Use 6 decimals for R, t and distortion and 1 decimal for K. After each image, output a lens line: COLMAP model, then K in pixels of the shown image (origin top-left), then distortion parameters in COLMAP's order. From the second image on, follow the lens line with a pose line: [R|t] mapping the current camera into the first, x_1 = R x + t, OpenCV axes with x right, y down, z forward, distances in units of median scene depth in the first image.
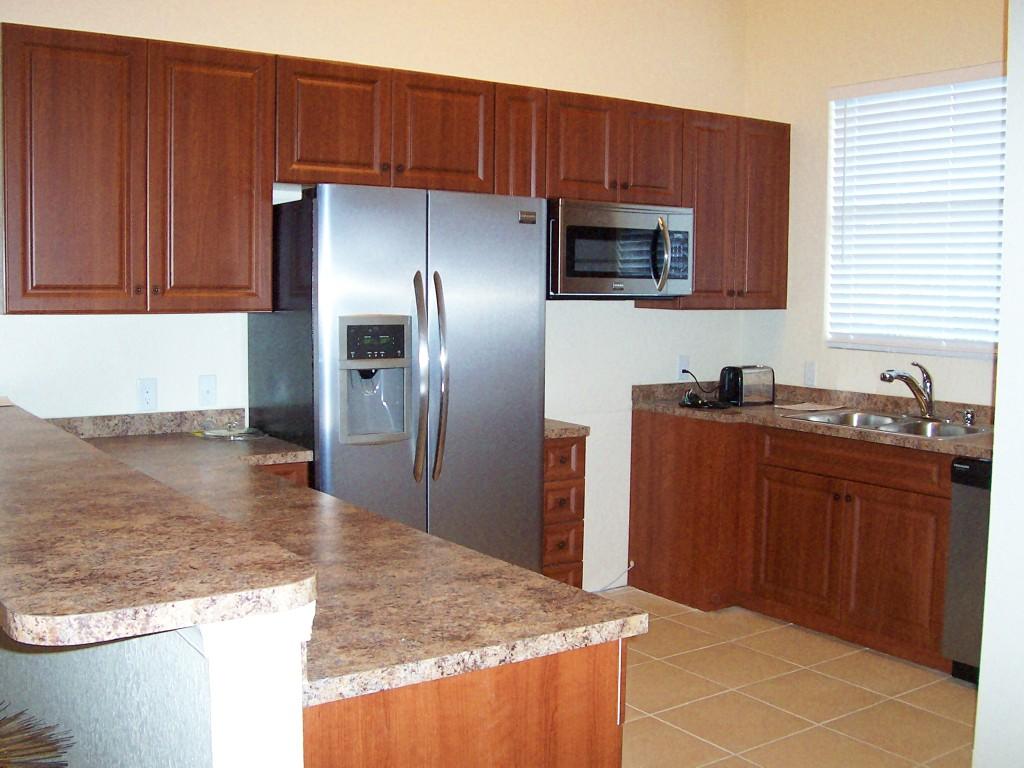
lens RADIAL K [[1088.0, 0, 512.0], [0, 1088.0, 384.0], [0, 0, 1]] dist [-0.211467, 0.002550]
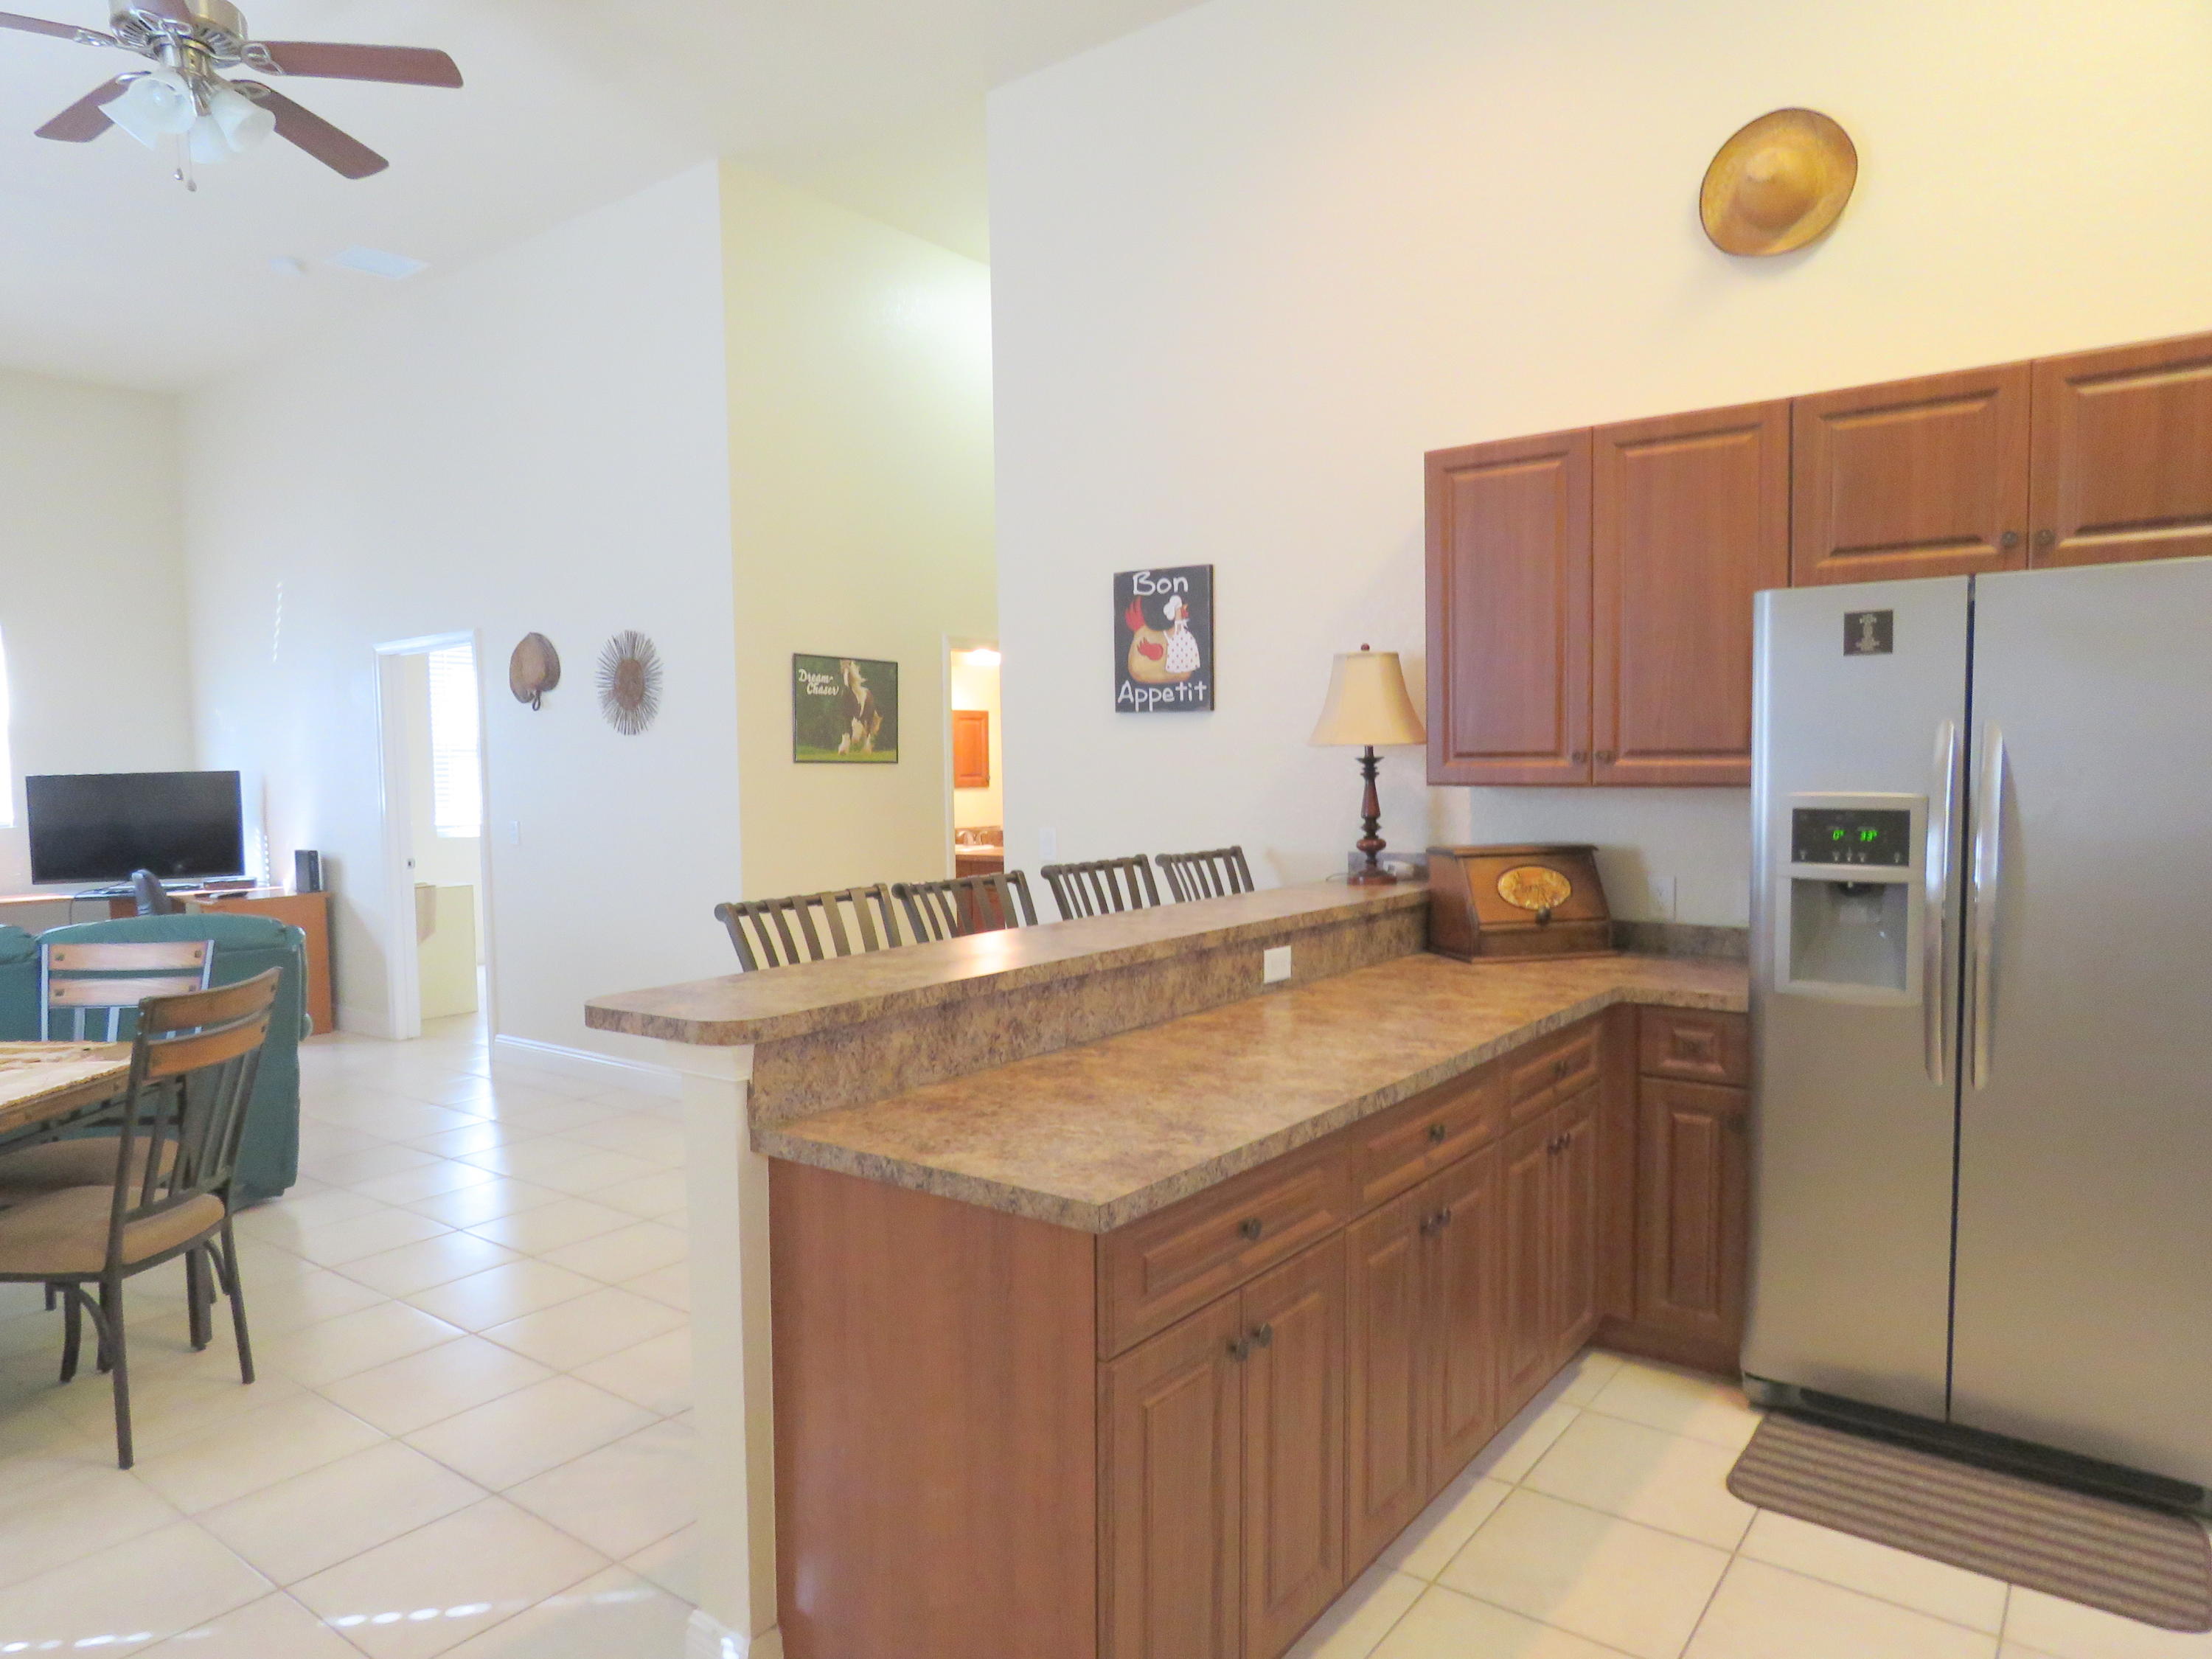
lens RADIAL K [[1395.3, 0, 1106.0], [0, 1395.3, 829.5], [0, 0, 1]] dist [0.008108, 0.002283]
pose [[0.321899, 0.028261, -0.946352, 0.507516], [-0.064588, 0.997881, 0.007831, -0.022162], [0.944569, 0.058602, 0.323042, 0.349433]]
